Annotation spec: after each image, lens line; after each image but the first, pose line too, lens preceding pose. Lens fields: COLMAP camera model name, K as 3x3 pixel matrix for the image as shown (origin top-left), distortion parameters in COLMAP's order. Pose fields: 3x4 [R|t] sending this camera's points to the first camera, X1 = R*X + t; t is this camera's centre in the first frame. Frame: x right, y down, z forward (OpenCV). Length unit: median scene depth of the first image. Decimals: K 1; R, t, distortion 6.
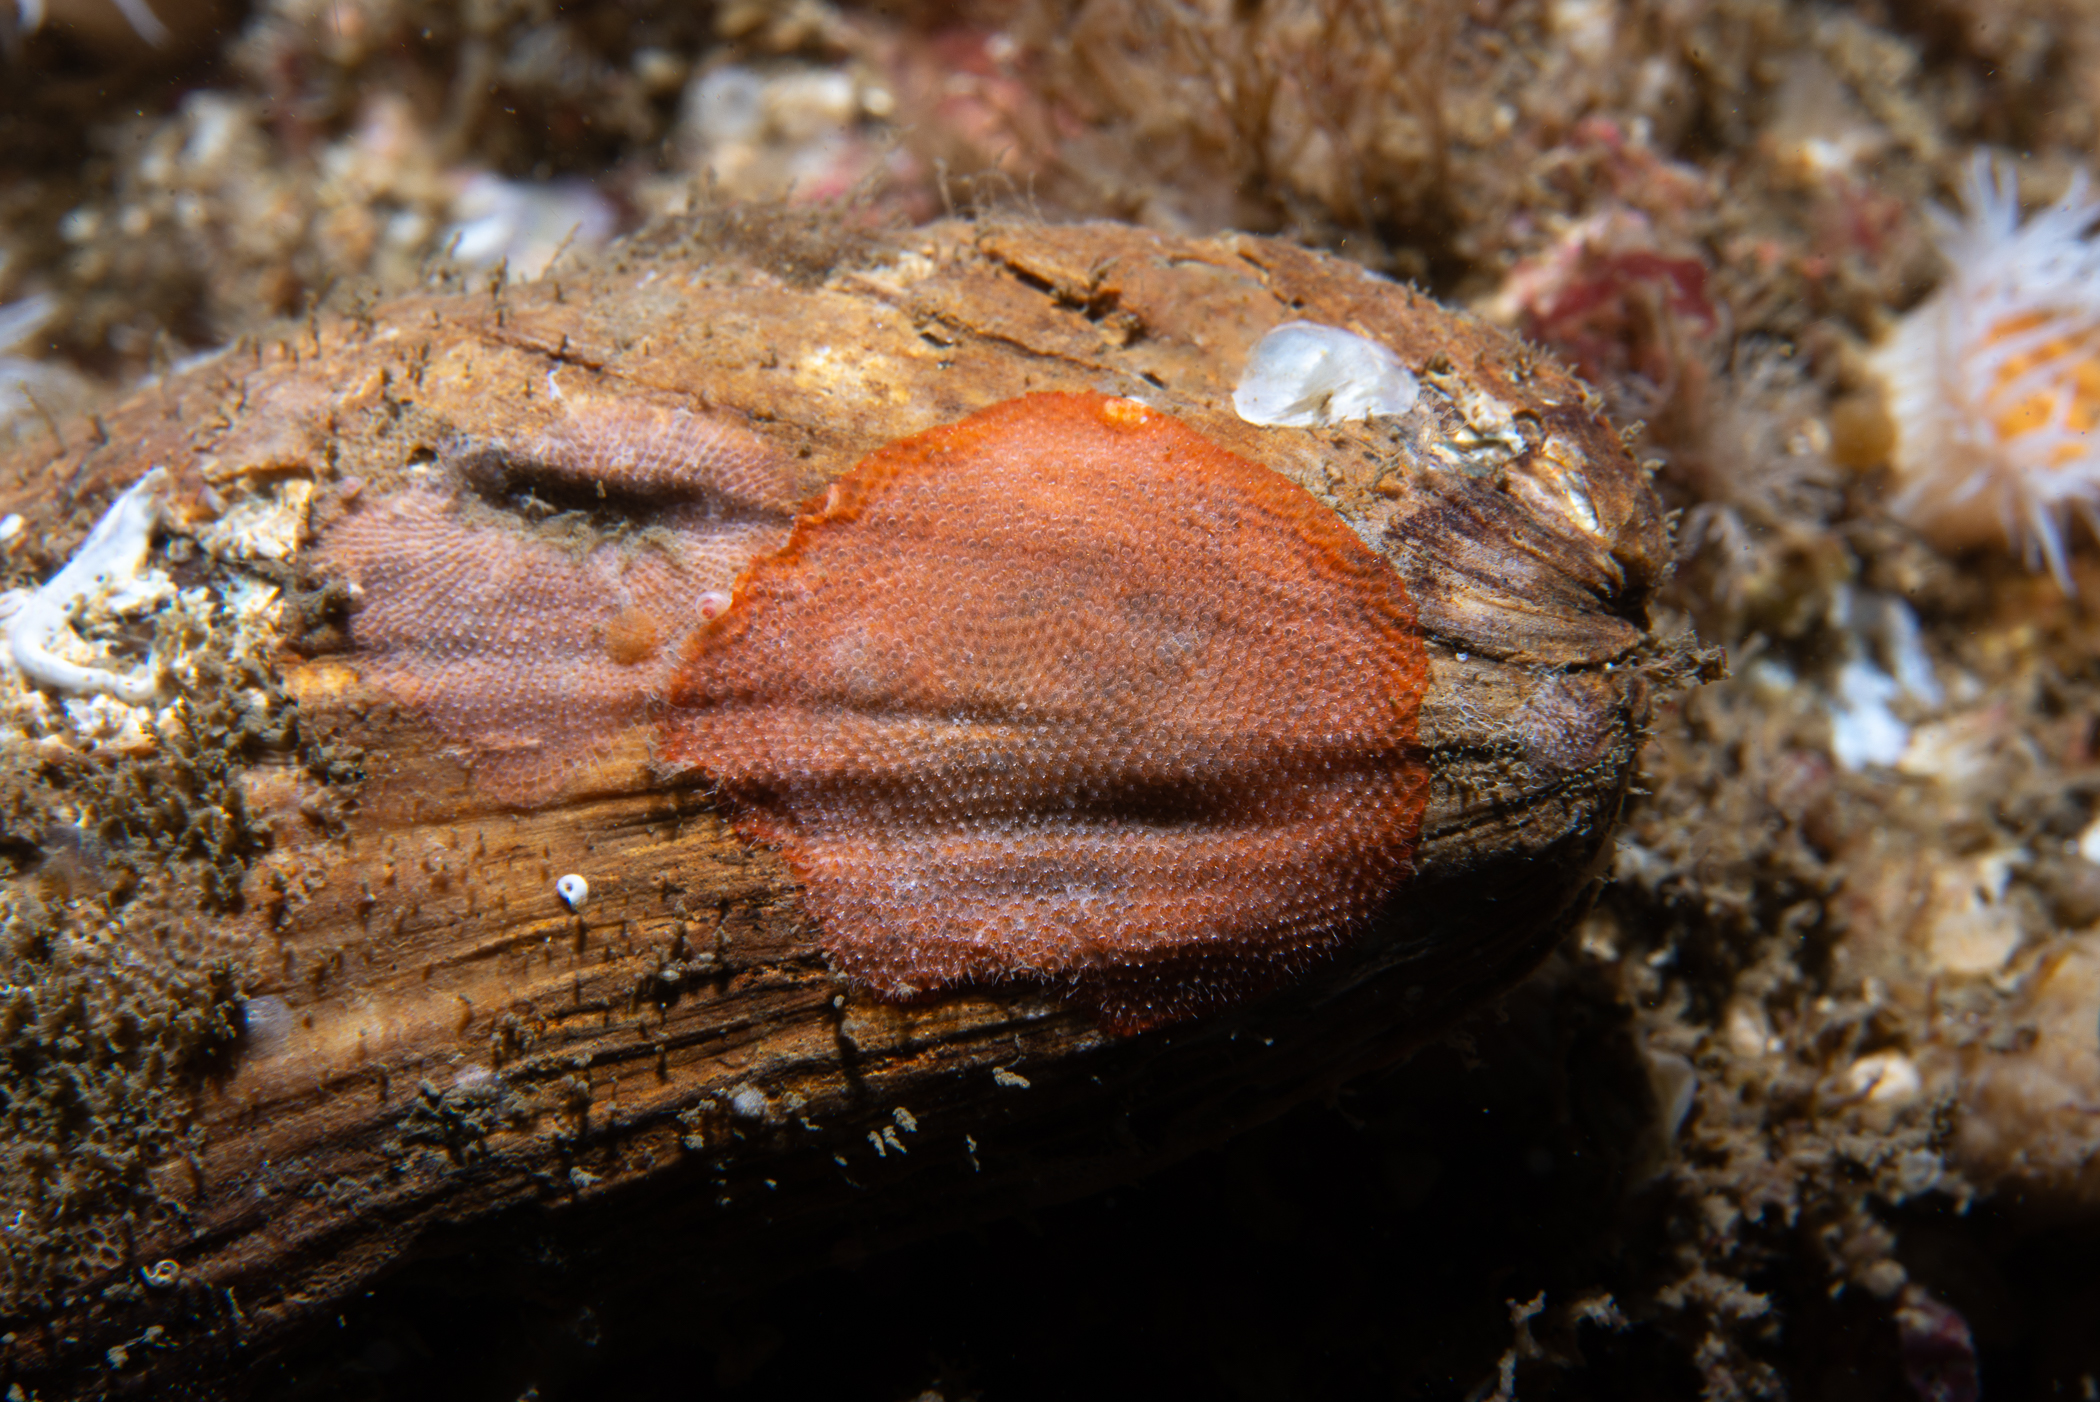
lens RADIAL K [[8835.9, 0, 1058.0], [0, 8835.9, 705.9], [0, 0, 1]] dist [1.063073, 0.000000]
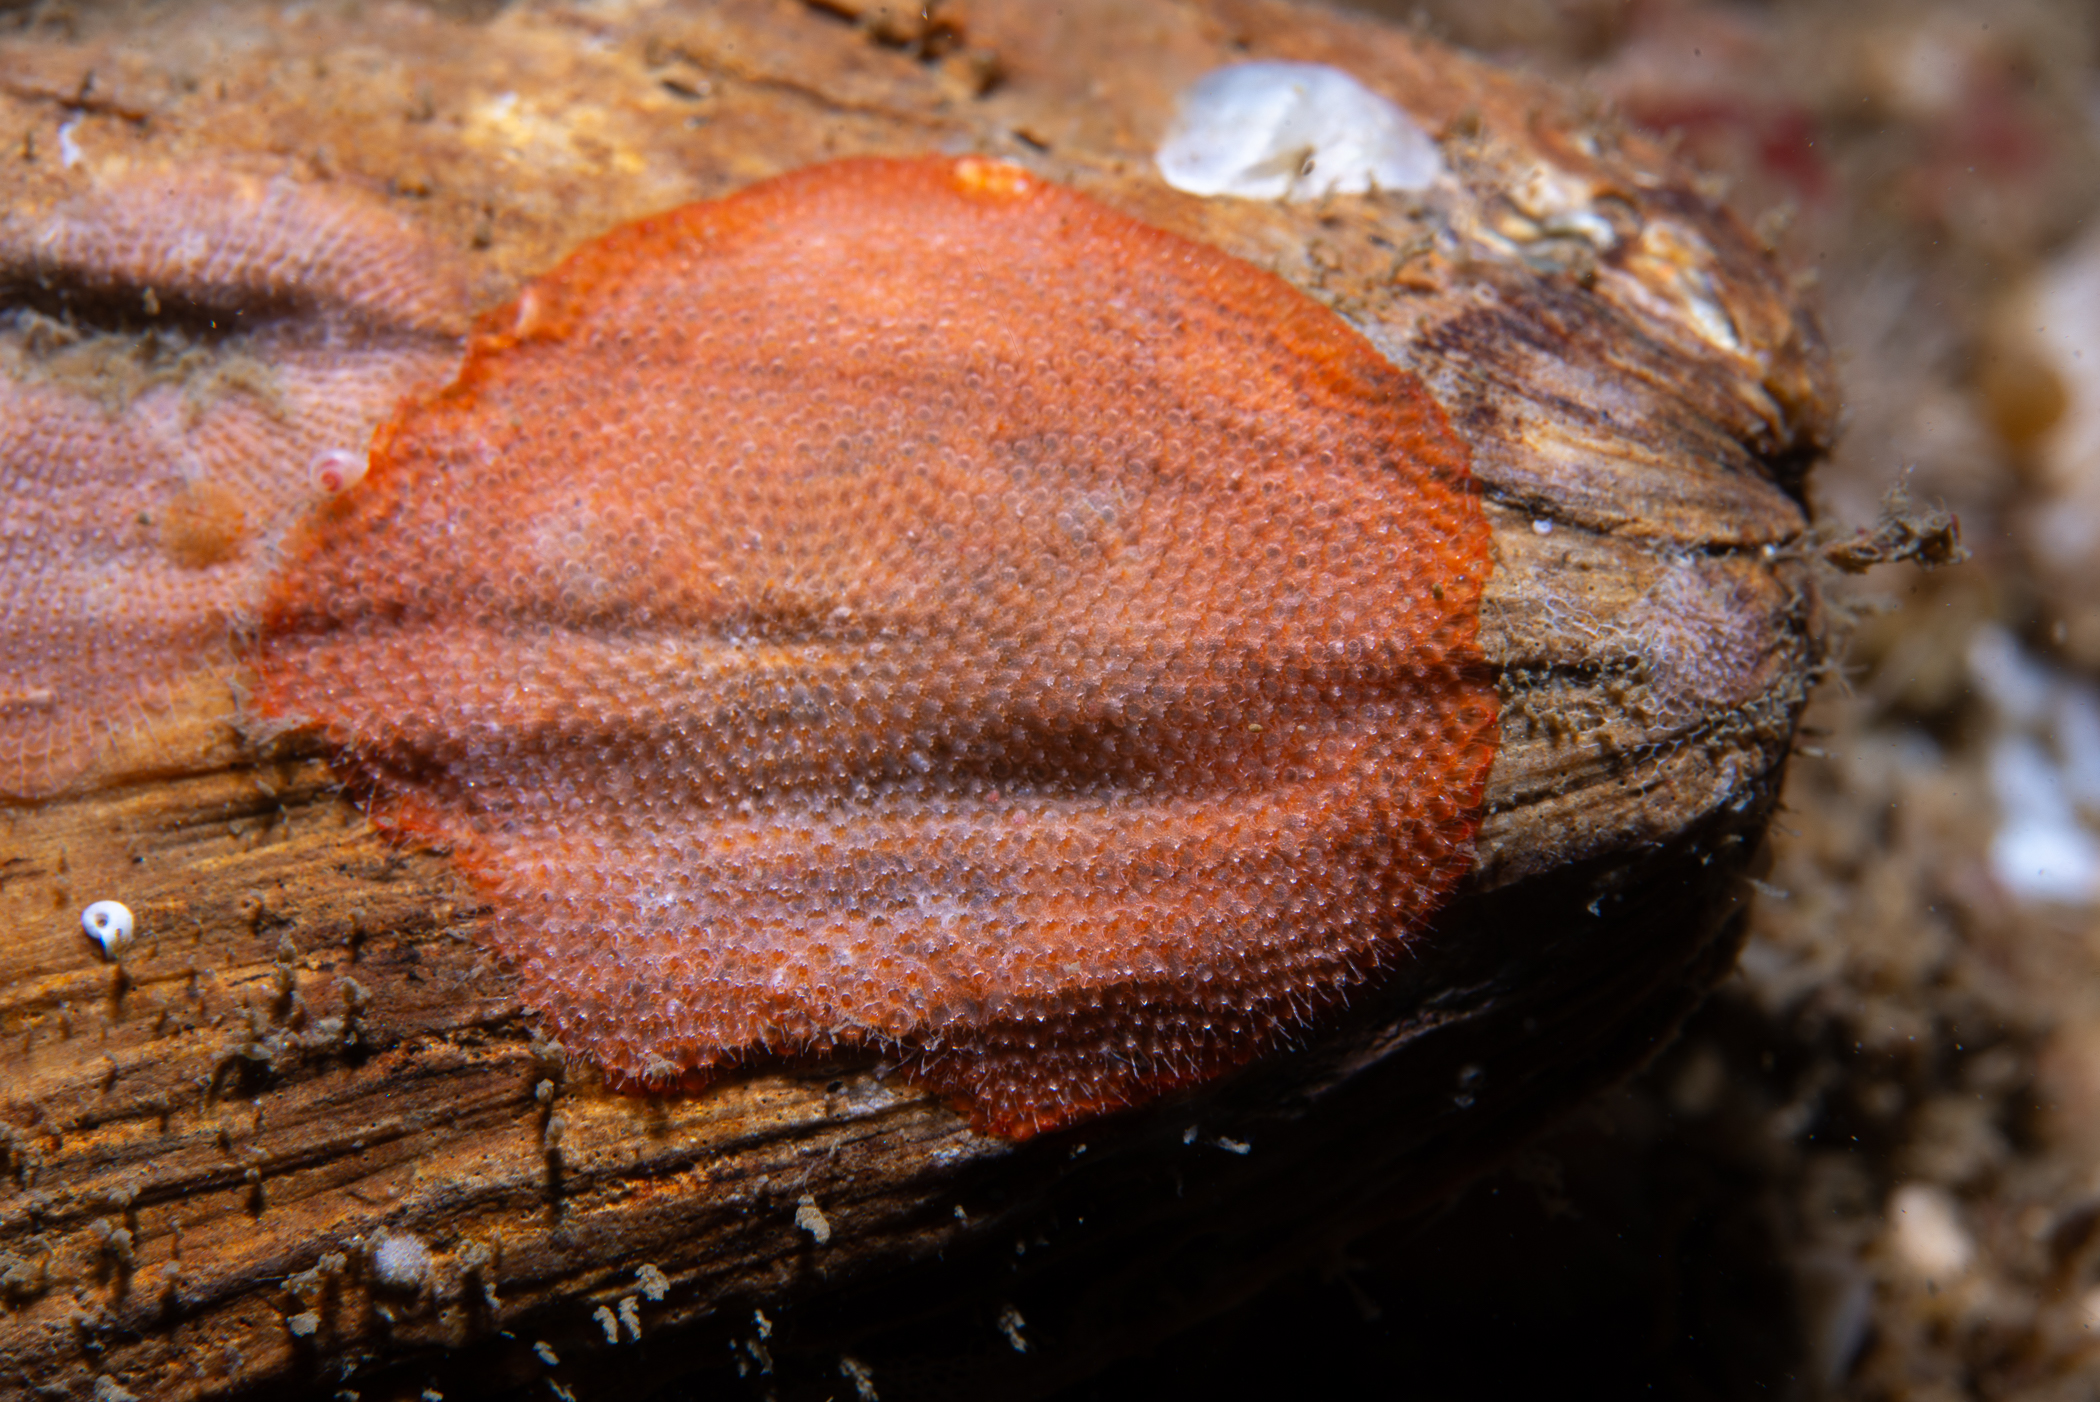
lens RADIAL K [[8835.9, 0, 1036.5], [0, 8835.9, 694.5], [0, 0, 1]] dist [1.063073, 0.000000]
pose [[0.996078, -0.001599, 0.088462, -0.045543], [0.016458, 0.985736, -0.167494, 0.110233], [-0.086933, 0.168293, 0.981896, 0.384390]]
